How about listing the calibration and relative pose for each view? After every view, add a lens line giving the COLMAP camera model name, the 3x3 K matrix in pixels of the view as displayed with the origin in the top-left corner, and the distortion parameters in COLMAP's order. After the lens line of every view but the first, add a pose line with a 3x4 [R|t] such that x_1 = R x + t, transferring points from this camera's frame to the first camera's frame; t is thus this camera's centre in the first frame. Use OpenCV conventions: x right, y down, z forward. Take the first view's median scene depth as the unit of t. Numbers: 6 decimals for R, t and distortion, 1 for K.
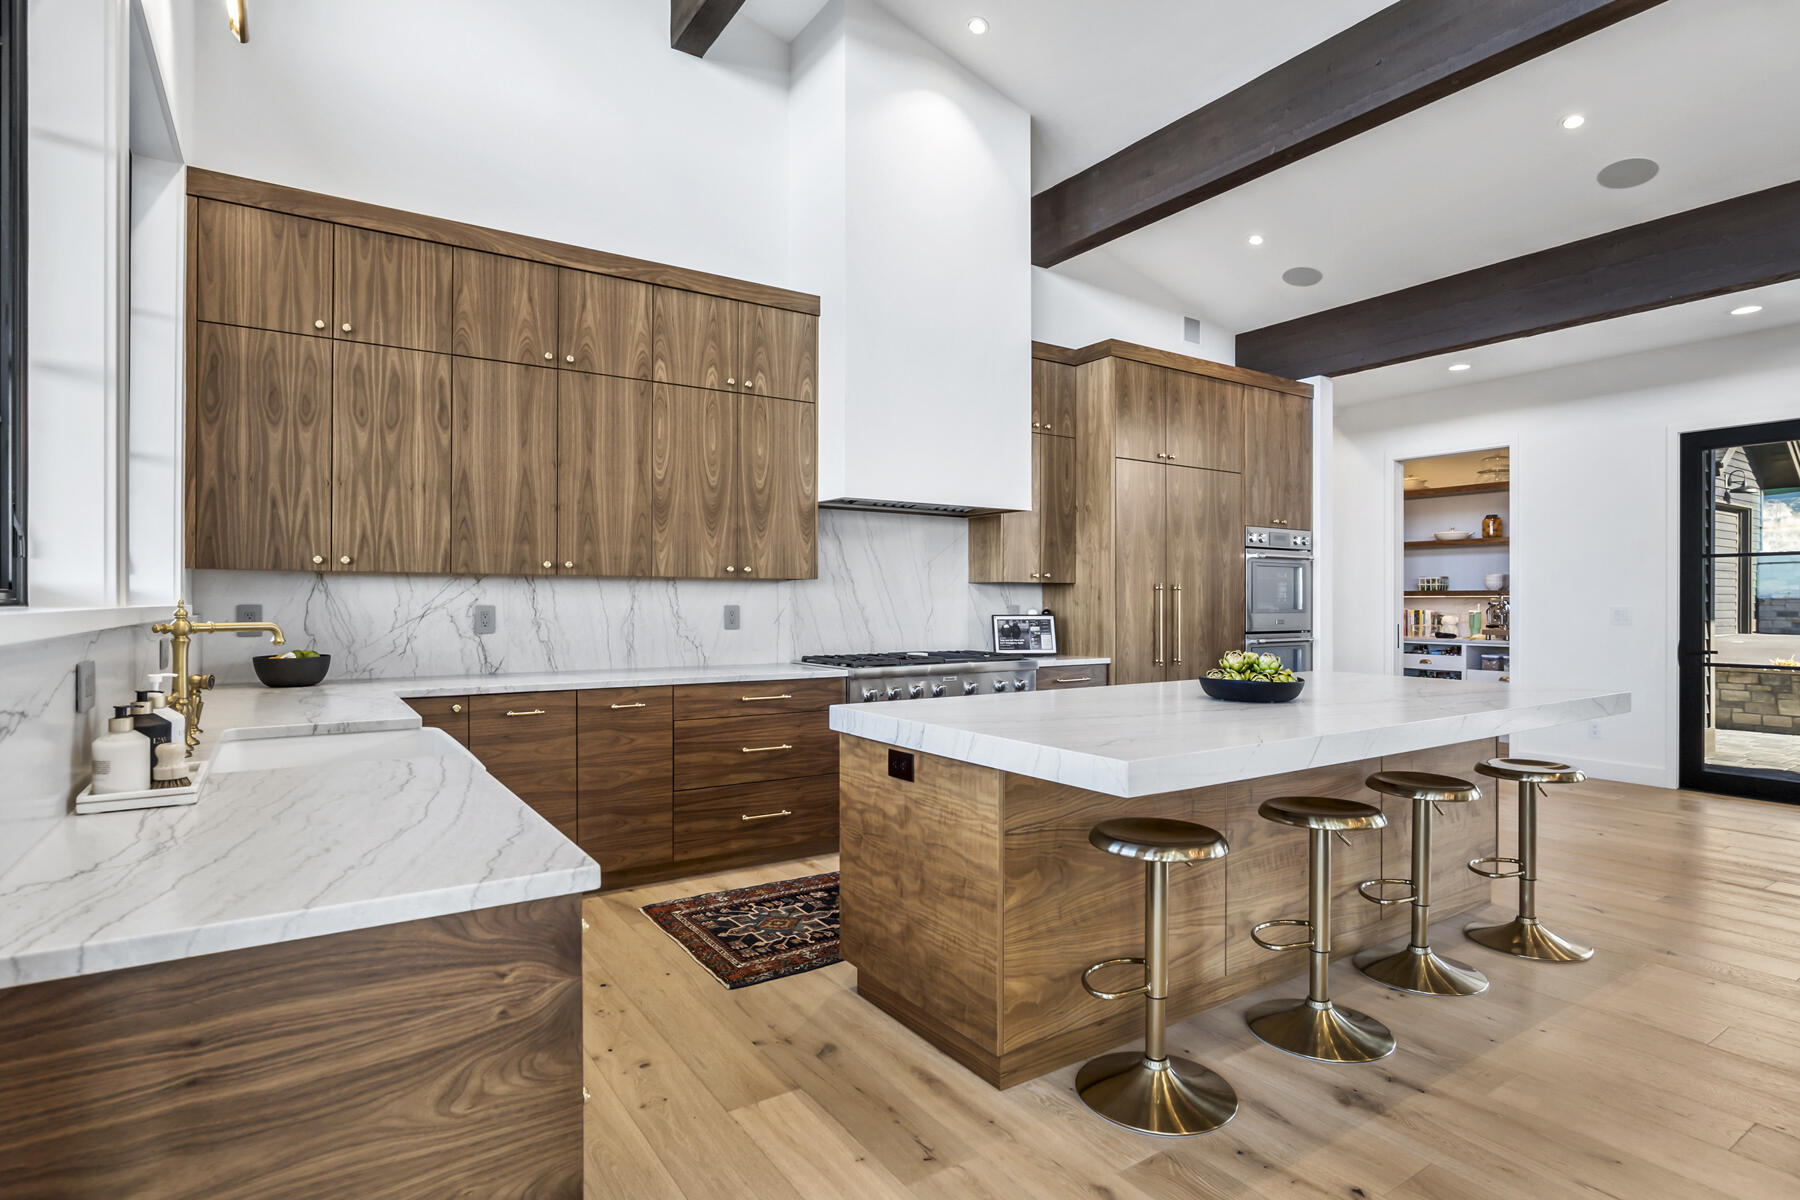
lens RADIAL K [[927.3, 0, 910.8], [0, 927.3, 602.0], [0, 0, 1]] dist [-0.023025, 0.013428]
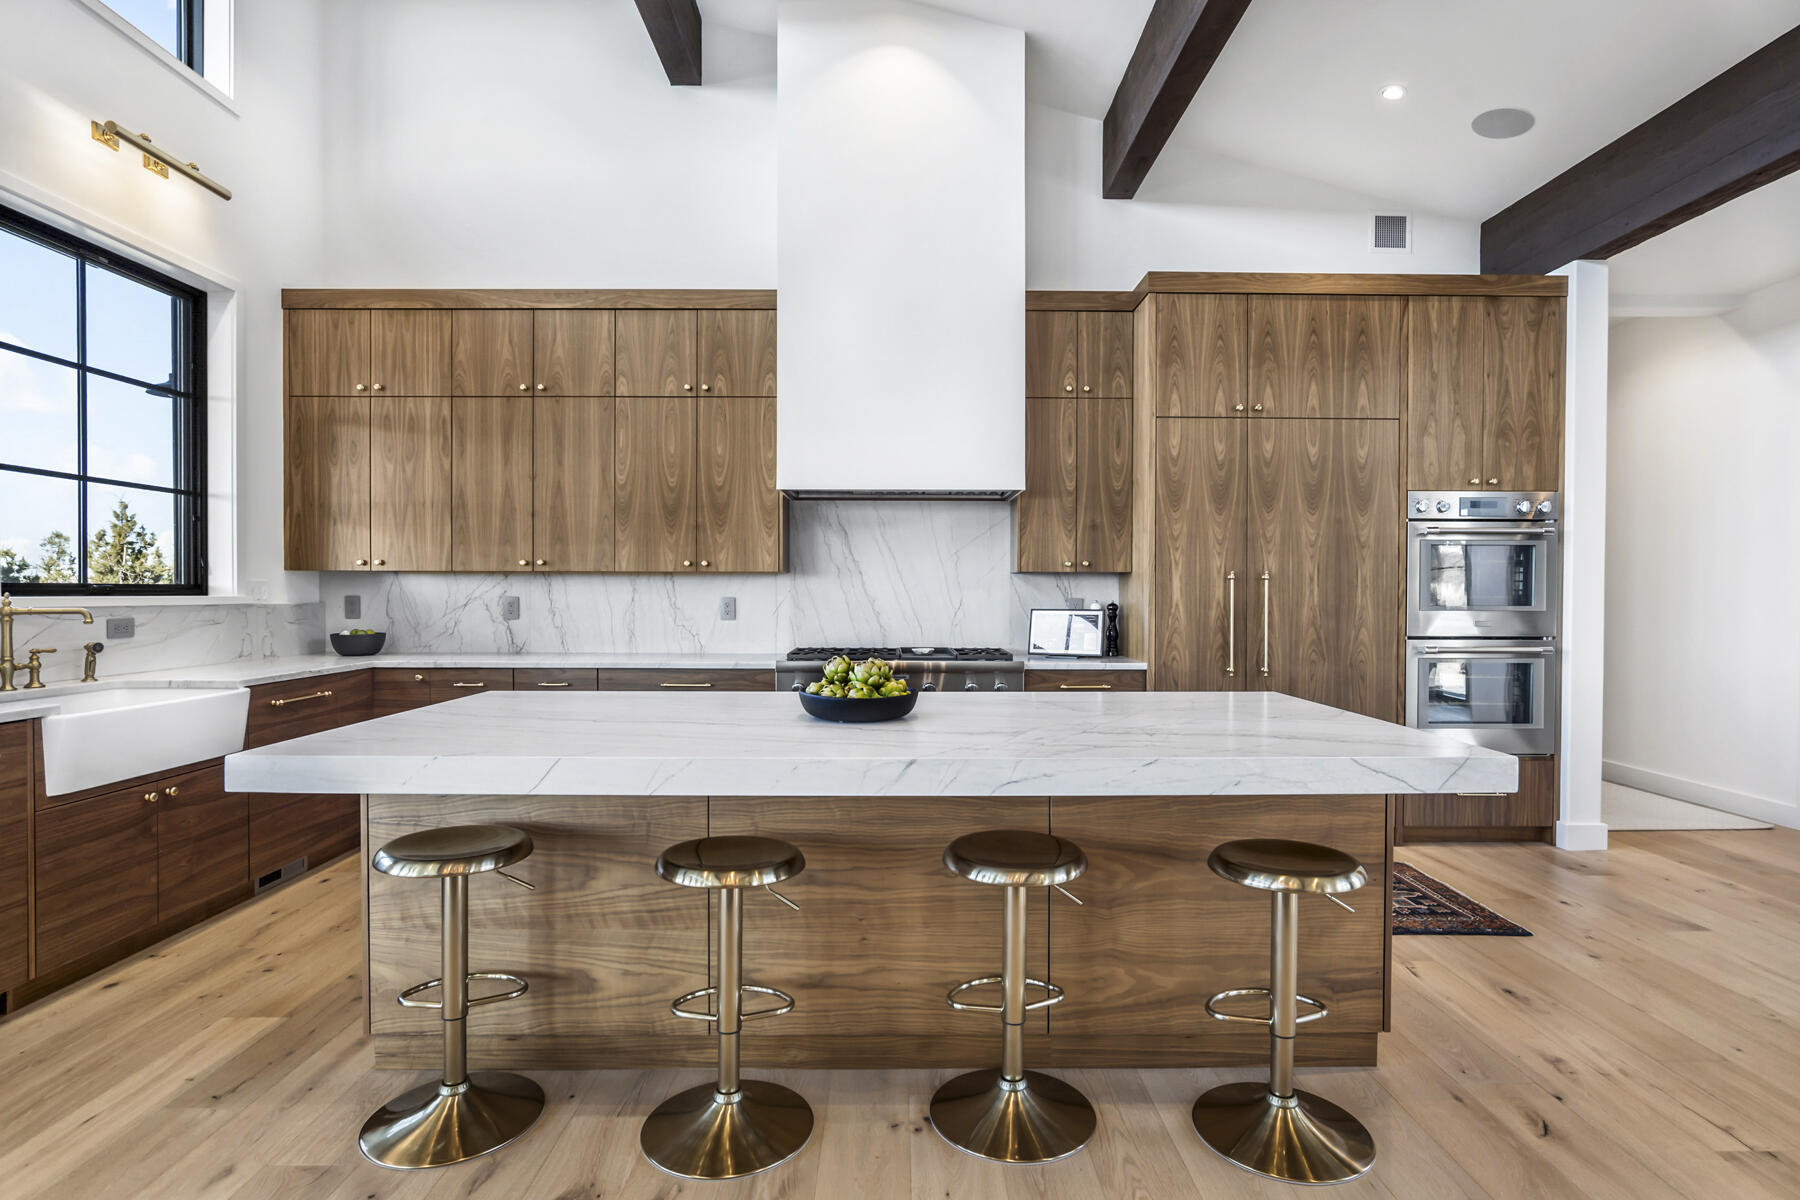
lens RADIAL K [[927.3, 0, 907.4], [0, 927.3, 606.4], [0, 0, 1]] dist [-0.023025, 0.013428]
pose [[0.835249, 0.010783, -0.549767, 0.612784], [-0.001707, 0.999854, 0.017018, -0.004614], [0.549870, -0.013275, 0.835145, 0.249788]]
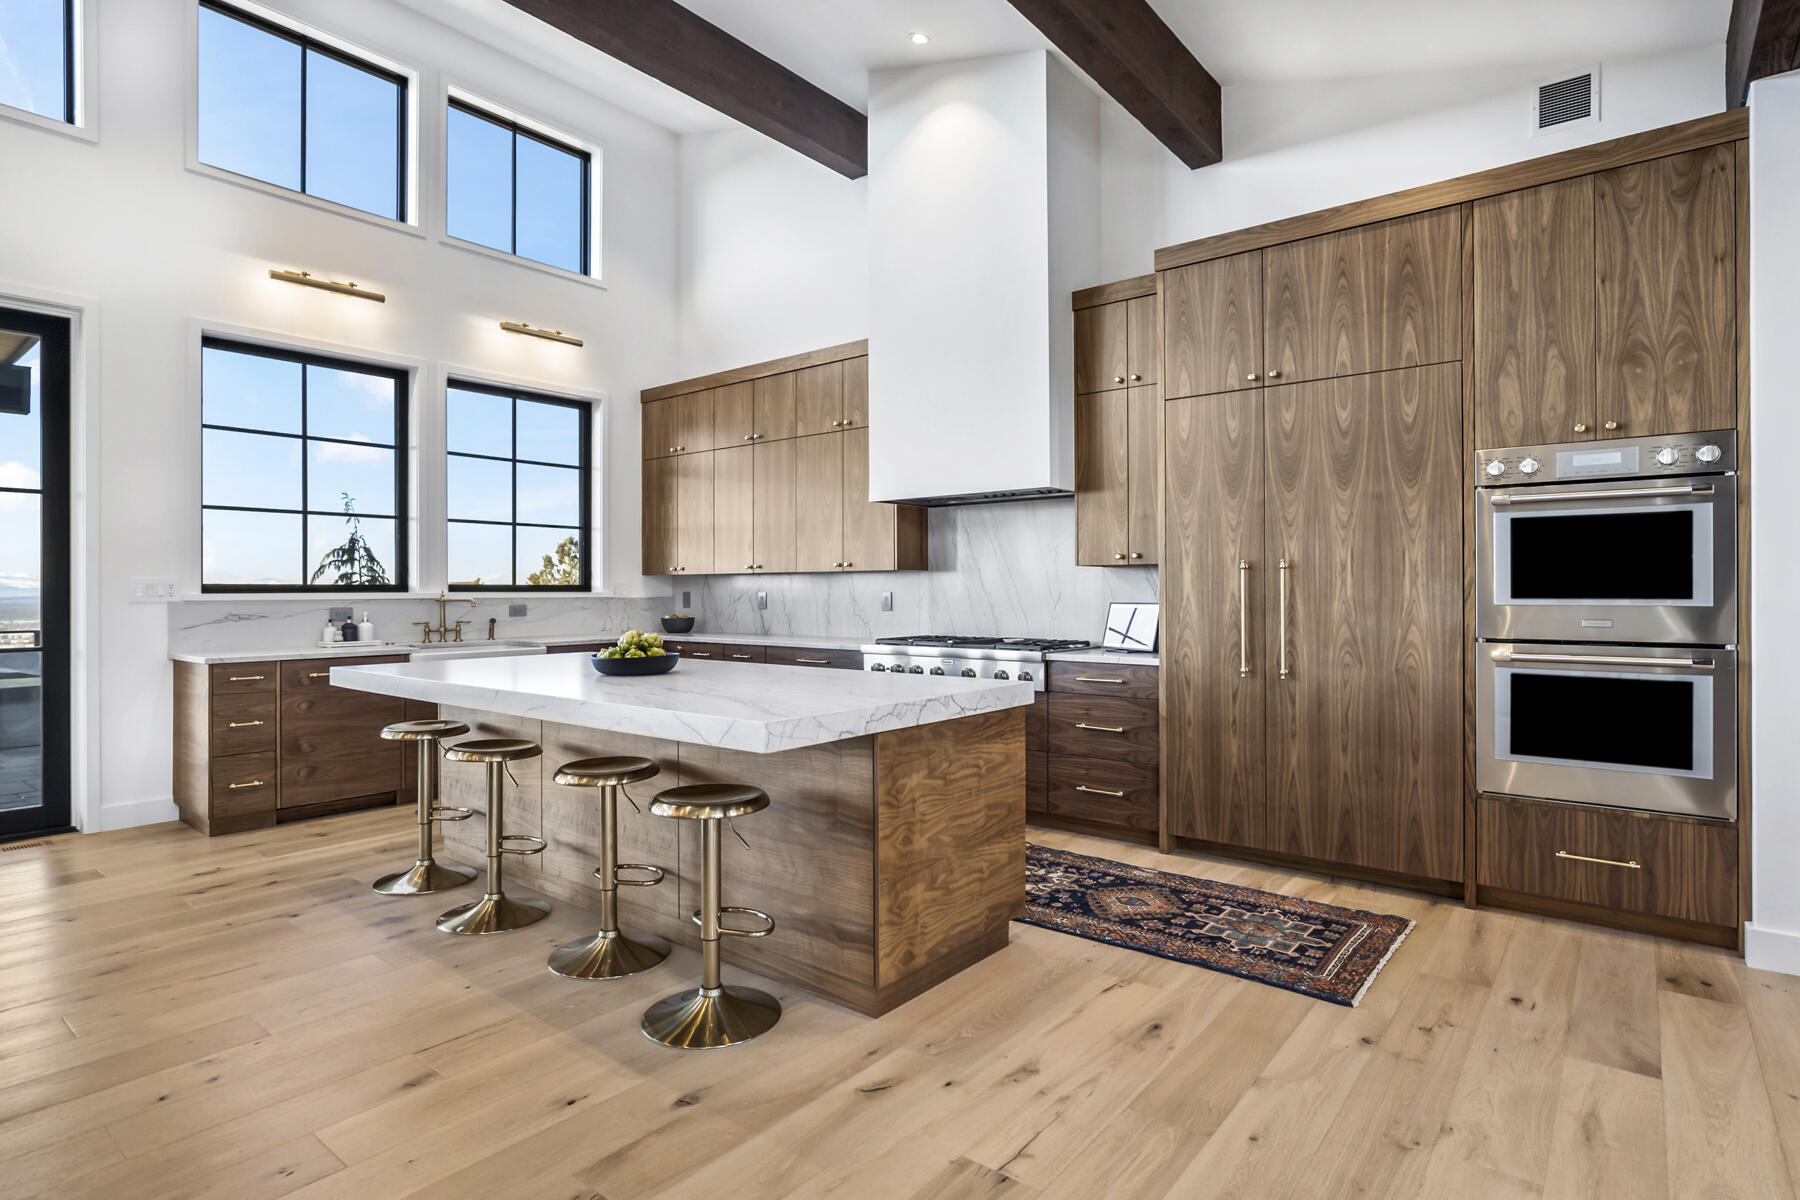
lens RADIAL K [[927.3, 0, 909.5], [0, 927.3, 597.1], [0, 0, 1]] dist [-0.023025, 0.013428]
pose [[0.299671, 0.004581, -0.954031, 1.126999], [0.003570, 0.999976, 0.005923, 0.003512], [0.954036, -0.005180, 0.299648, 0.708016]]
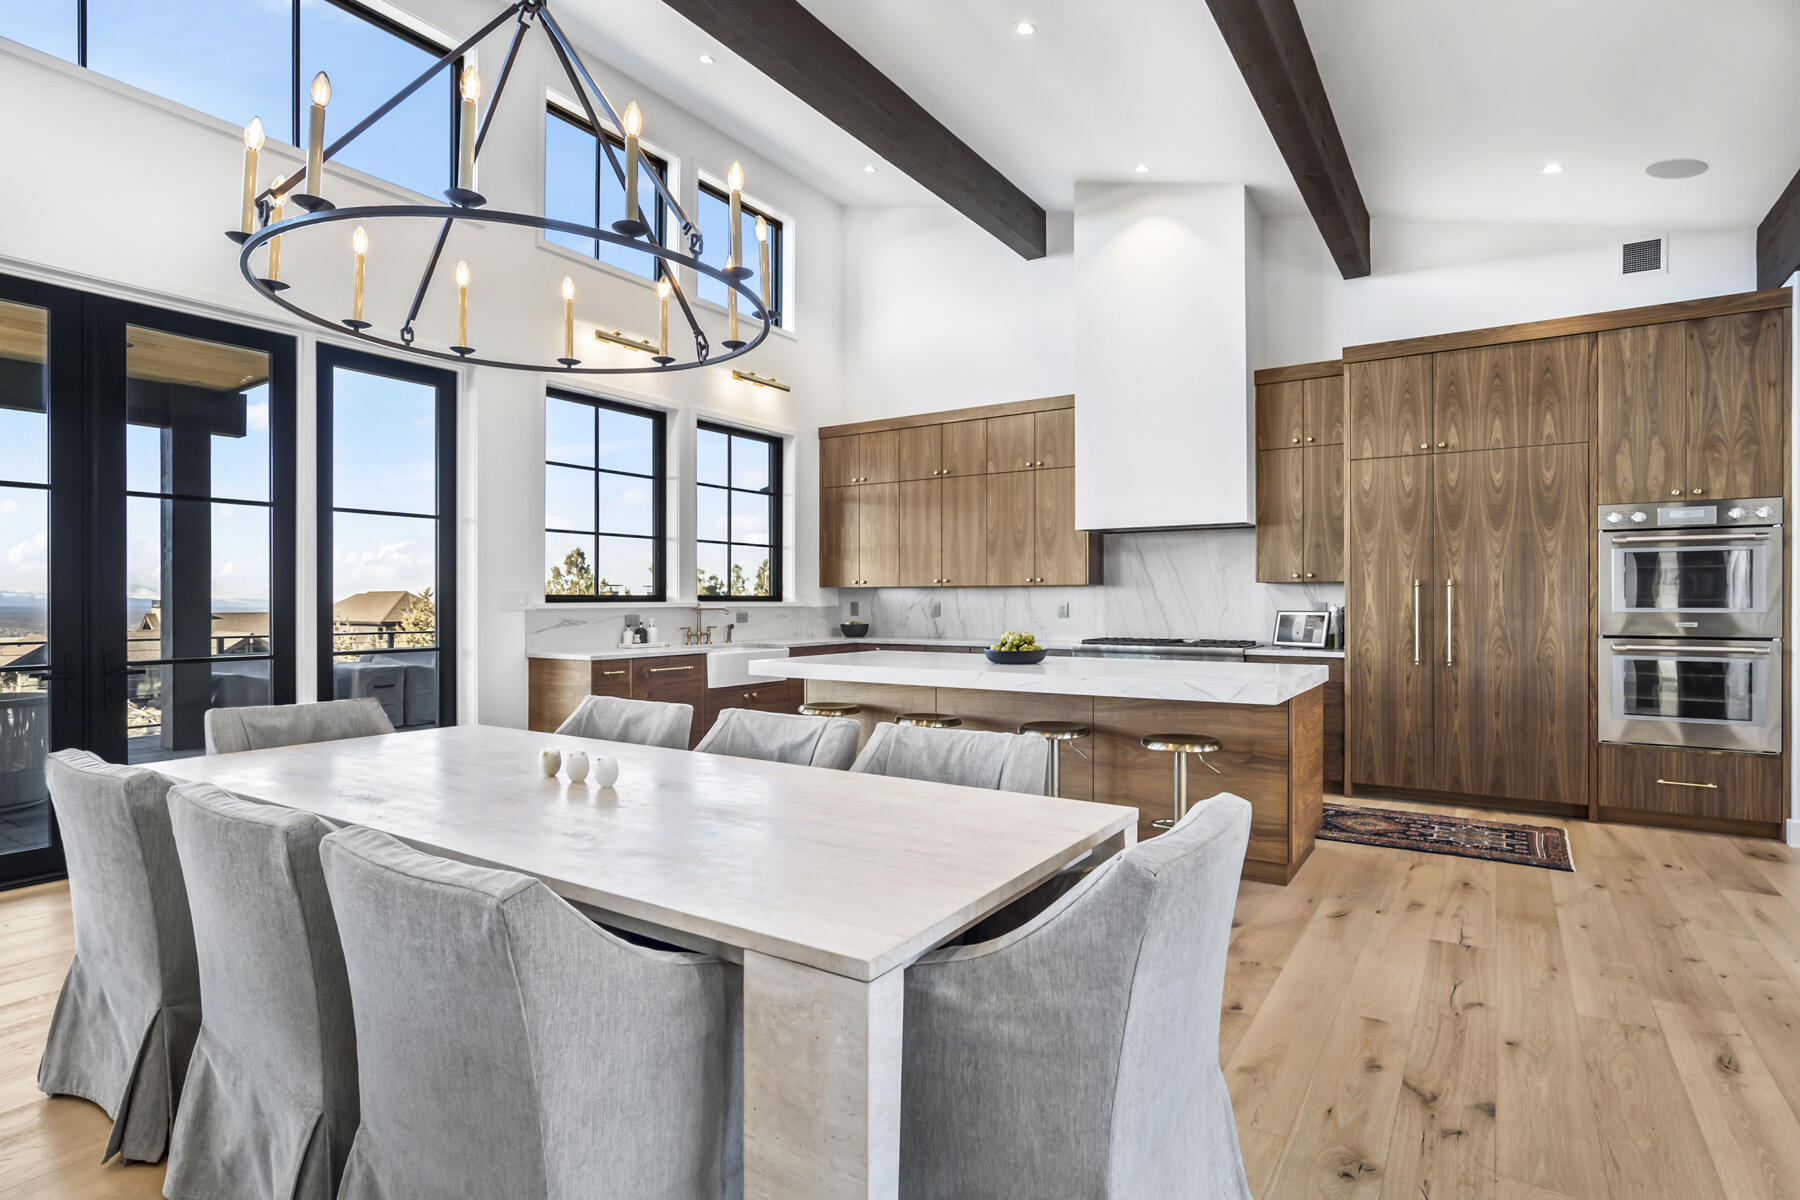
lens RADIAL K [[927.3, 0, 901.7], [0, 927.3, 607.6], [0, 0, 1]] dist [-0.023025, 0.013428]
pose [[0.386775, 0.005917, -0.922155, 1.235936], [0.002290, 0.999970, 0.007377, 0.000693], [0.922171, -0.004965, 0.386750, 0.167051]]
